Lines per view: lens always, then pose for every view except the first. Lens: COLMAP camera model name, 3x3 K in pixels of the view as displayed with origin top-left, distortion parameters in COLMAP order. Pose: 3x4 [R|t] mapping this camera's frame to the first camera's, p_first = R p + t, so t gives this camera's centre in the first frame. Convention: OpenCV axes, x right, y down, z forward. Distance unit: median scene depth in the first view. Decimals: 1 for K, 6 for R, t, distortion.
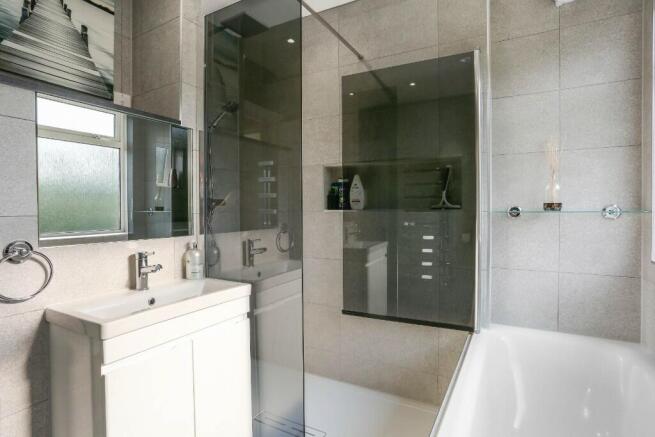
lens RADIAL K [[342.1, 0, 326.4], [0, 342.1, 212.0], [0, 0, 1]] dist [-0.065196, 0.035703]
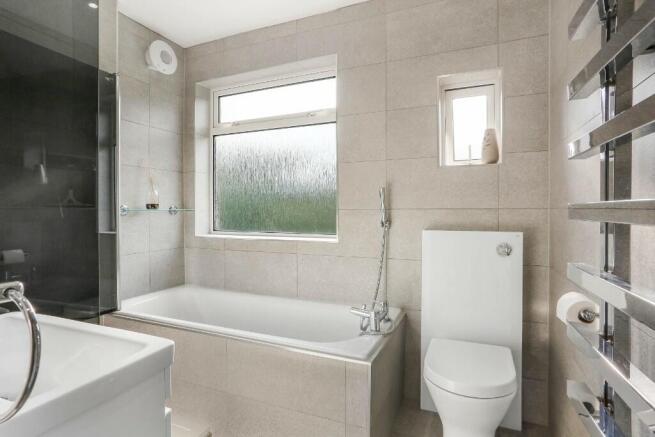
lens RADIAL K [[342.1, 0, 326.4], [0, 342.1, 212.0], [0, 0, 1]] dist [-0.065196, 0.035703]
pose [[-0.103409, 0.002346, 0.994636, -0.870552], [0.012036, 0.999927, -0.001107, 0.018912], [-0.994566, 0.011857, -0.103430, 0.404793]]
